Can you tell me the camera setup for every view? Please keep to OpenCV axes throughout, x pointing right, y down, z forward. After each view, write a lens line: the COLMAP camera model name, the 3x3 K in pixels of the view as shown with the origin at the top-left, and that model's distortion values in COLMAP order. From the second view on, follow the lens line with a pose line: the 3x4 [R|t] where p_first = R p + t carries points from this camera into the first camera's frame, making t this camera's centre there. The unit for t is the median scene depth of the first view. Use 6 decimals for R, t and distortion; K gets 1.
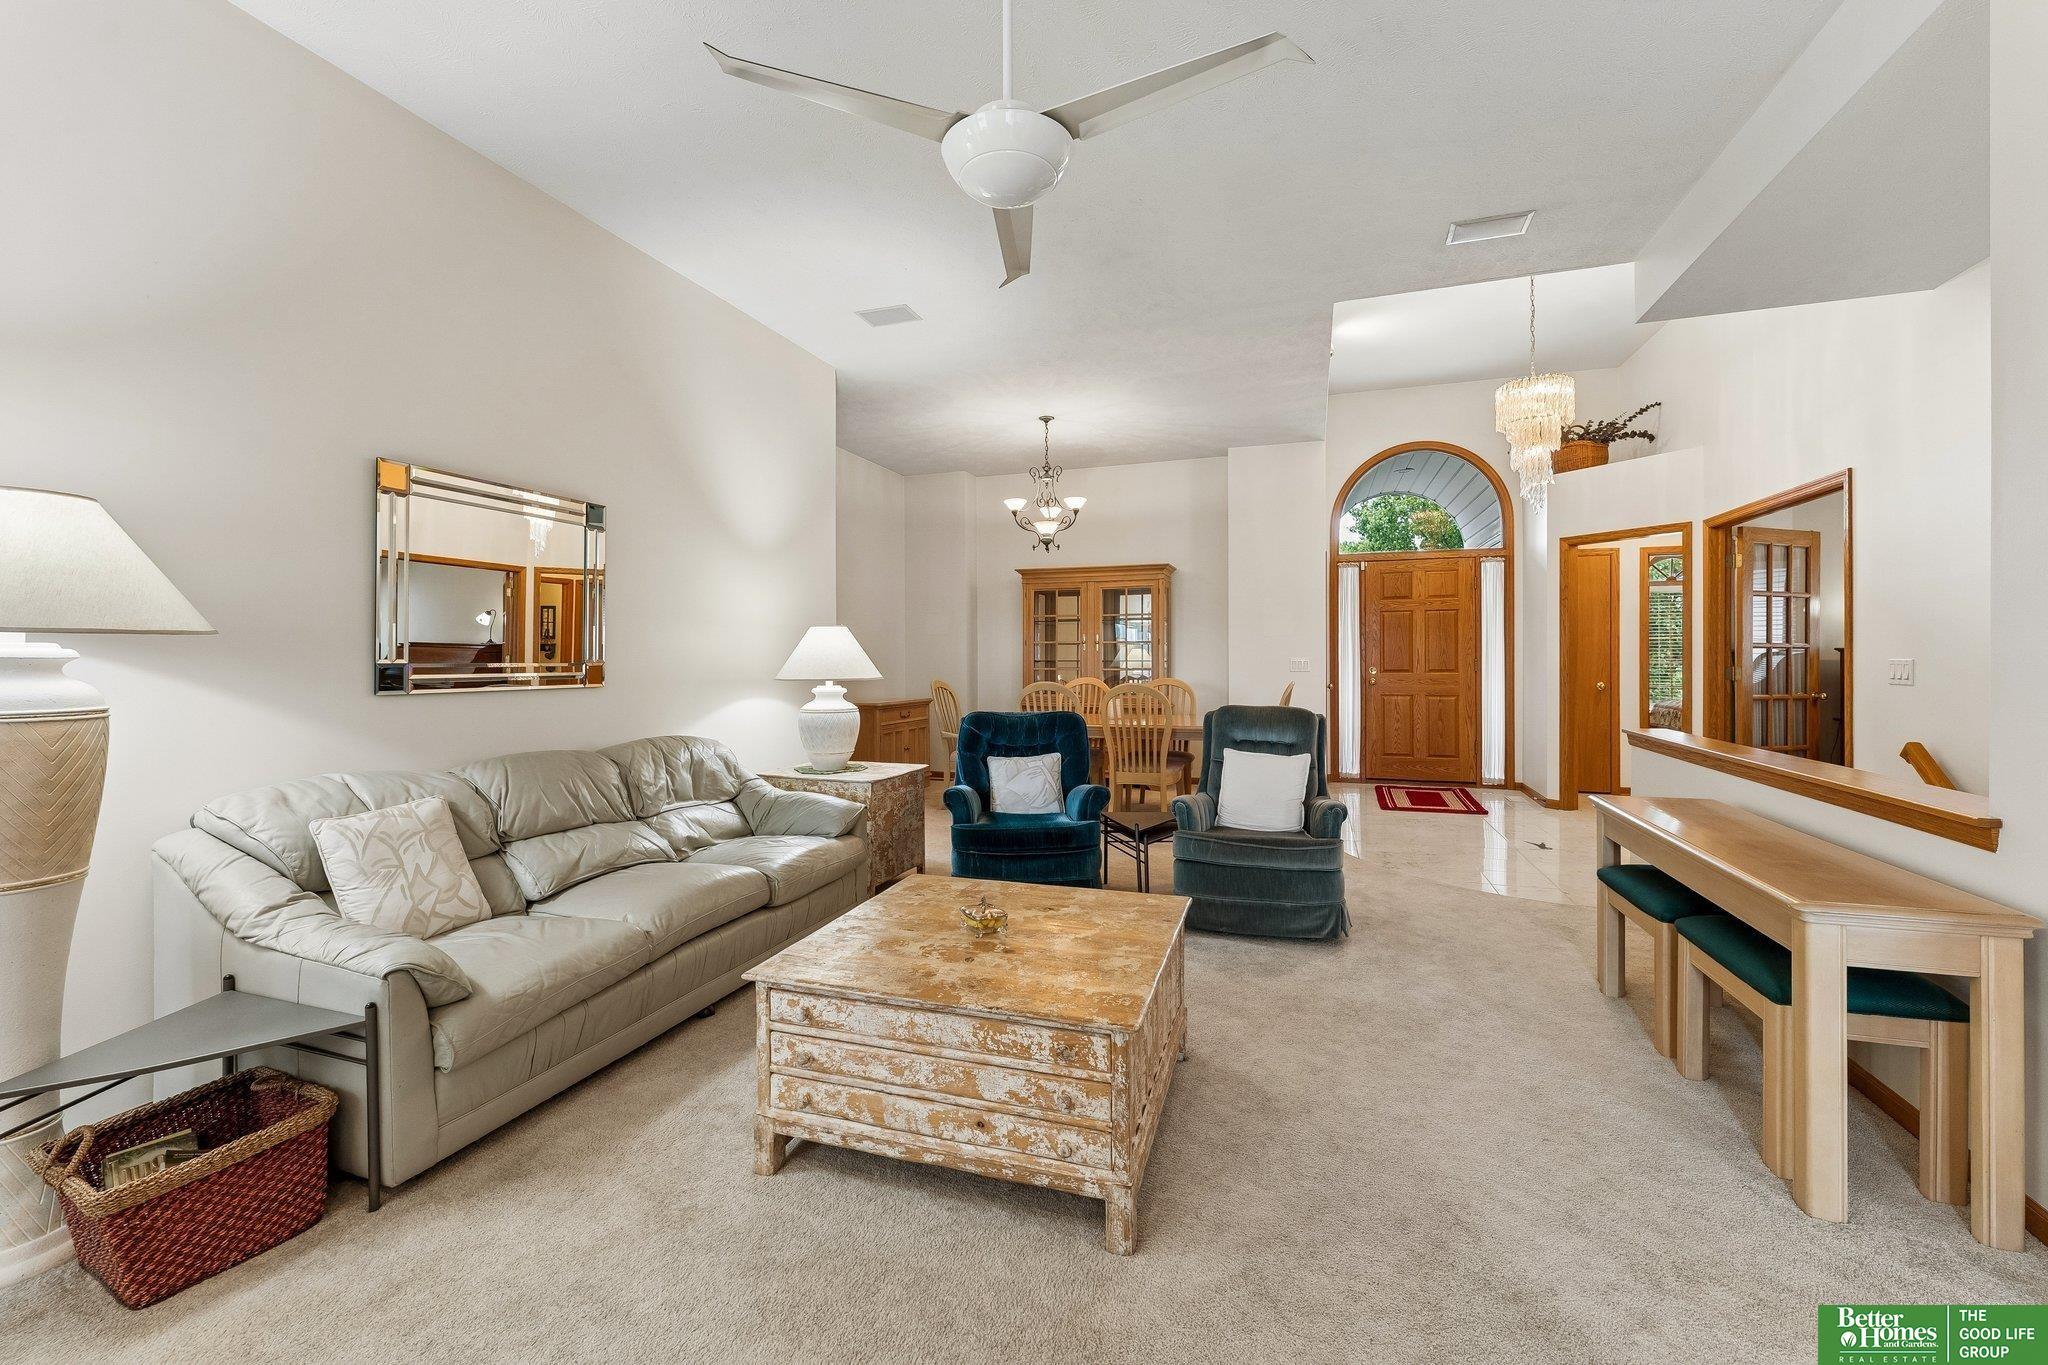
lens RADIAL K [[839.5, 0, 1018.8], [0, 839.5, 658.5], [0, 0, 1]] dist [0.000714, 0.000120]
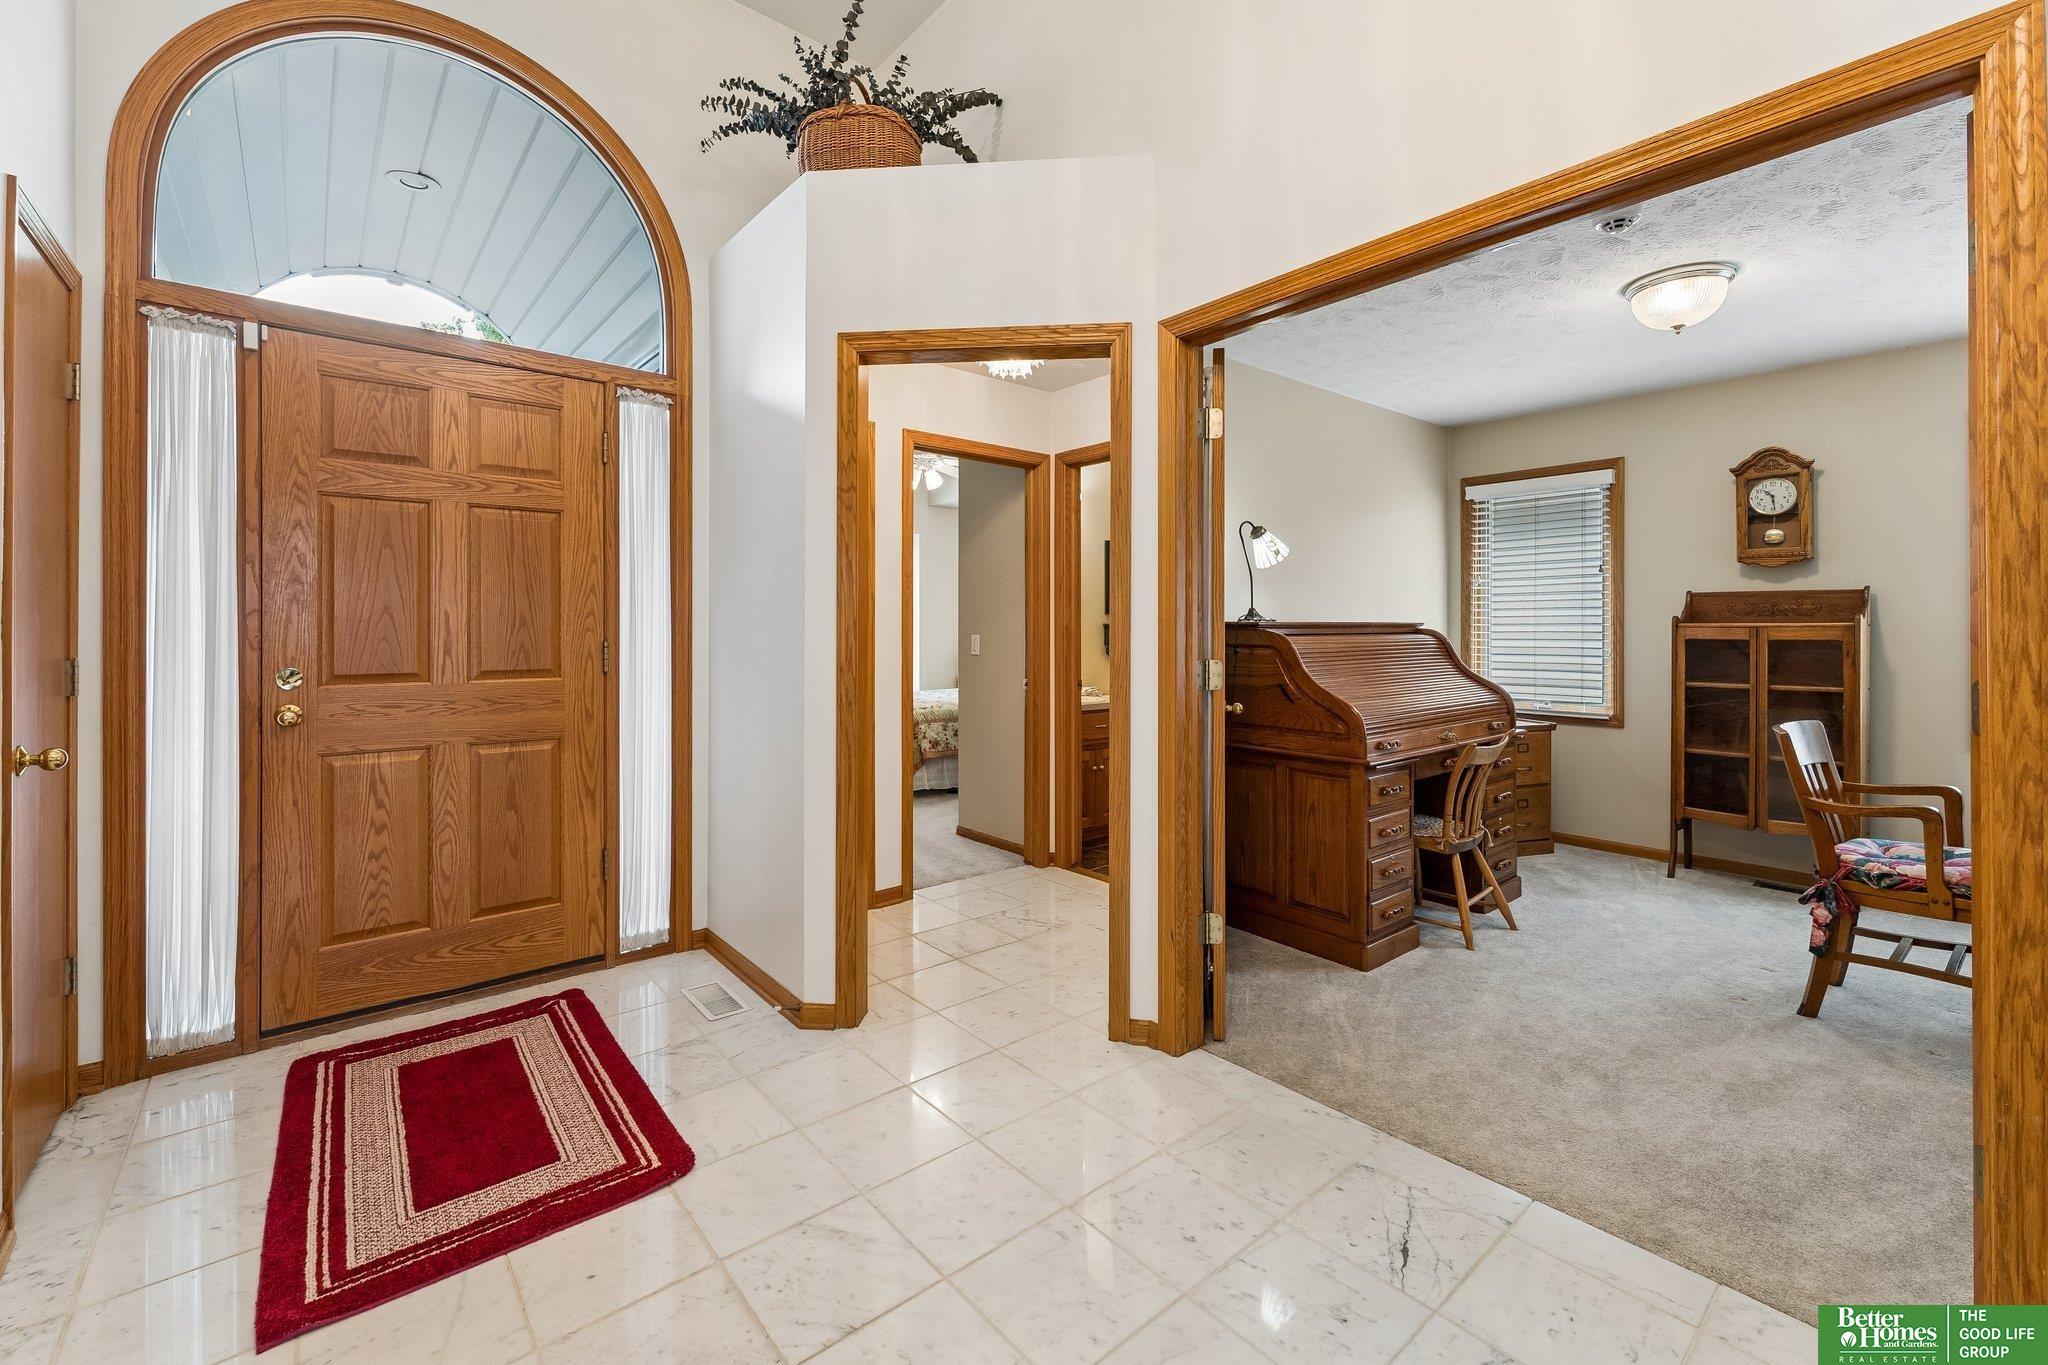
lens RADIAL K [[860.0, 0, 1014.9], [0, 860.0, 628.9], [0, 0, 1]] dist [0.000173, 0.000078]
pose [[0.523050, 0.006787, 0.852275, 0.301347], [-0.000623, 0.999971, -0.007581, -0.002128], [-0.852302, 0.003434, 0.523039, 0.626194]]
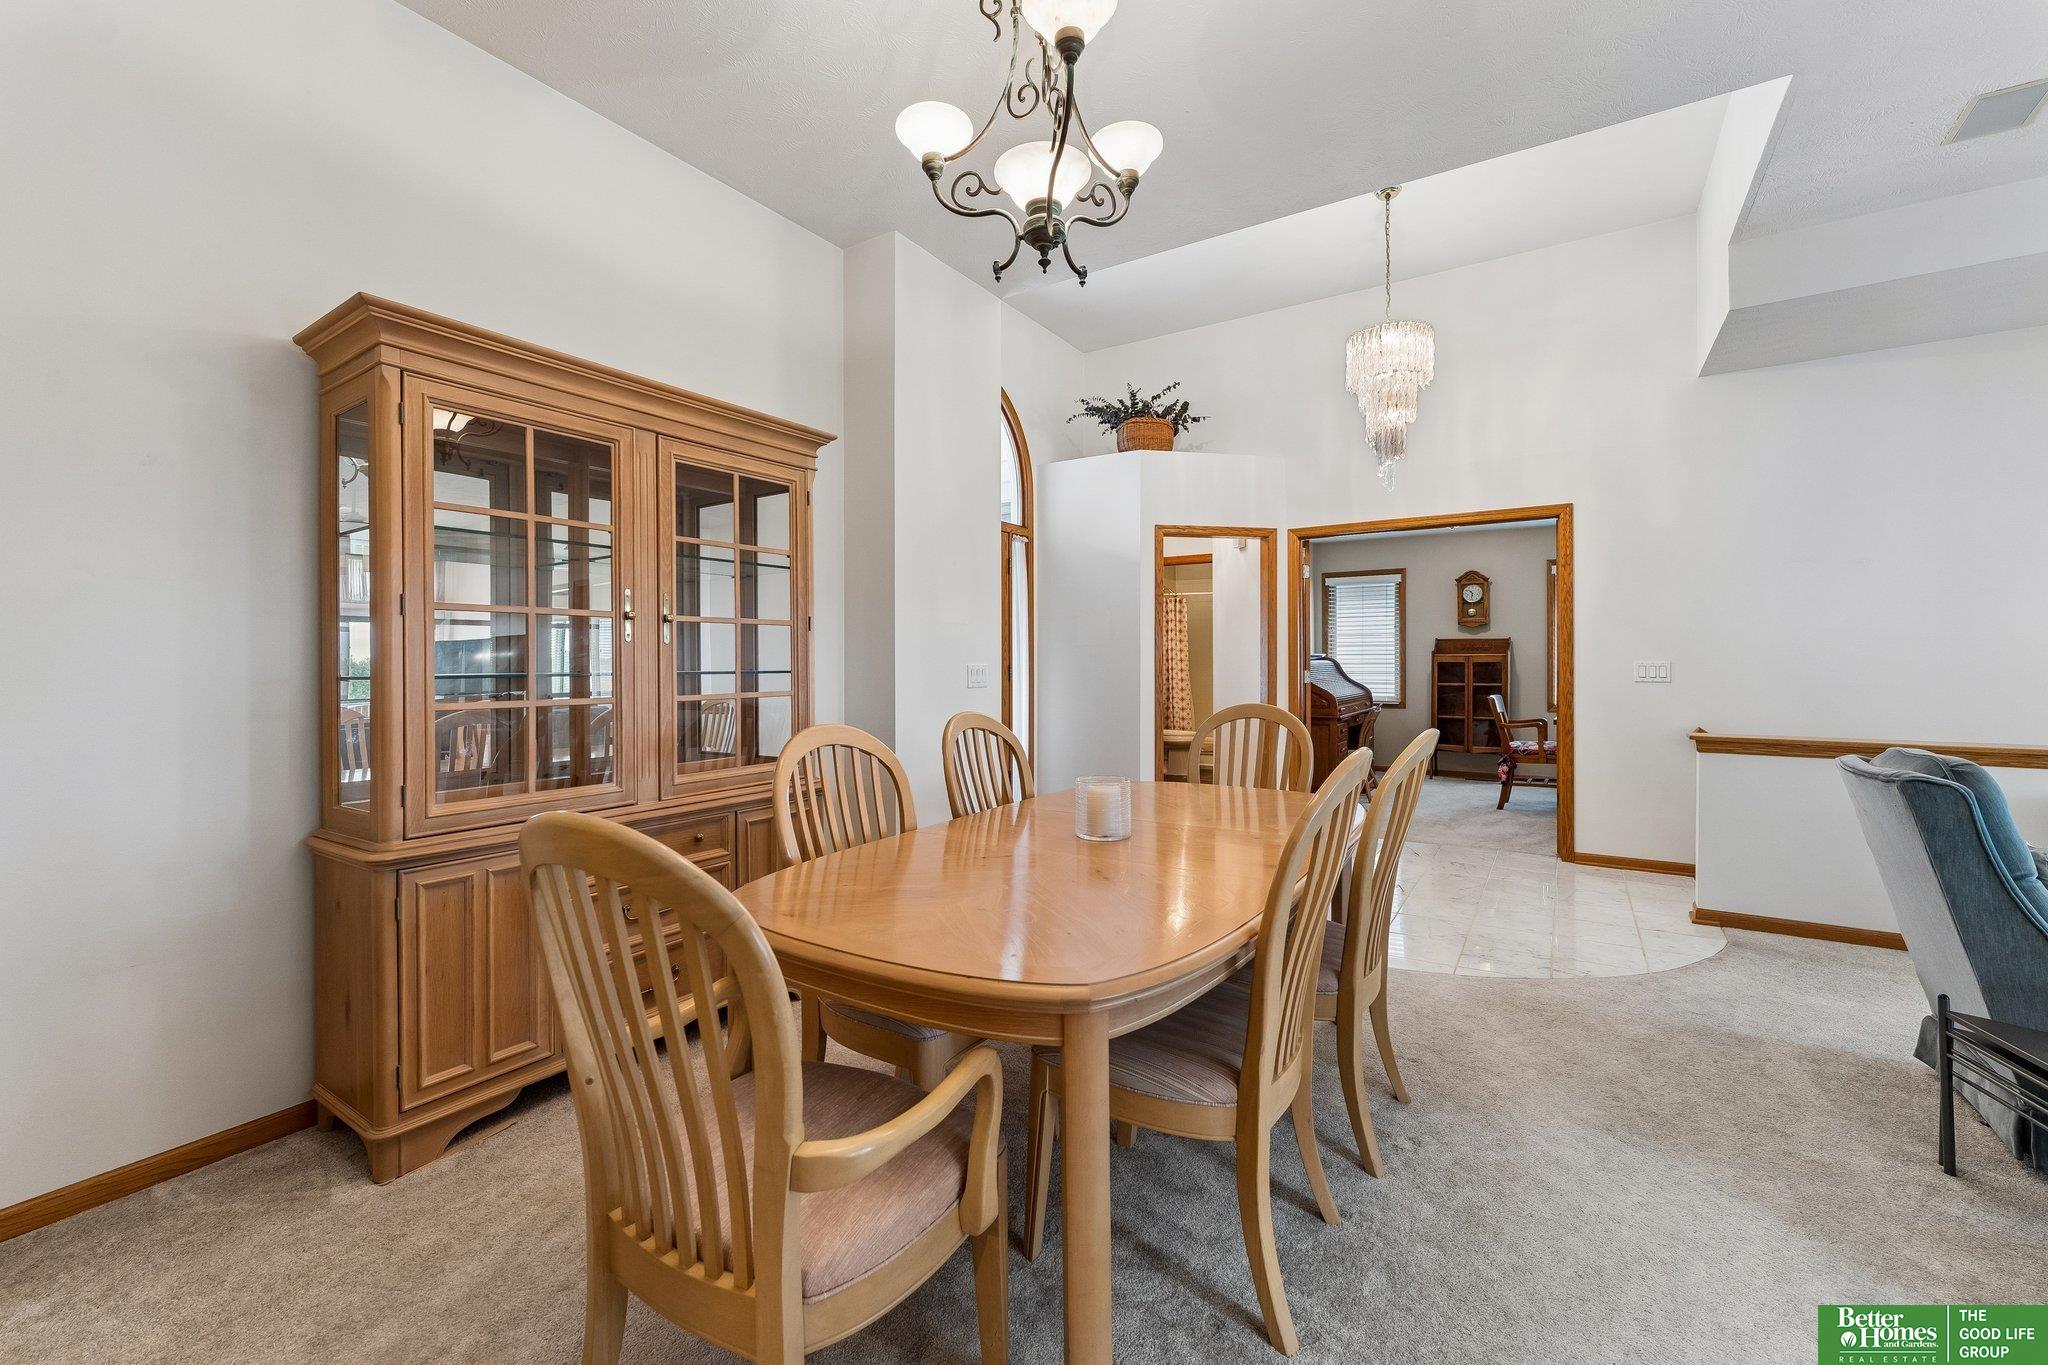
lens RADIAL K [[839.5, 0, 1018.8], [0, 839.5, 658.5], [0, 0, 1]] dist [0.000714, 0.000120]
pose [[0.258934, 0.006843, 0.965871, -0.196801], [0.003404, 0.999962, -0.007997, 0.002119], [-0.965889, 0.005358, 0.258901, 0.789650]]
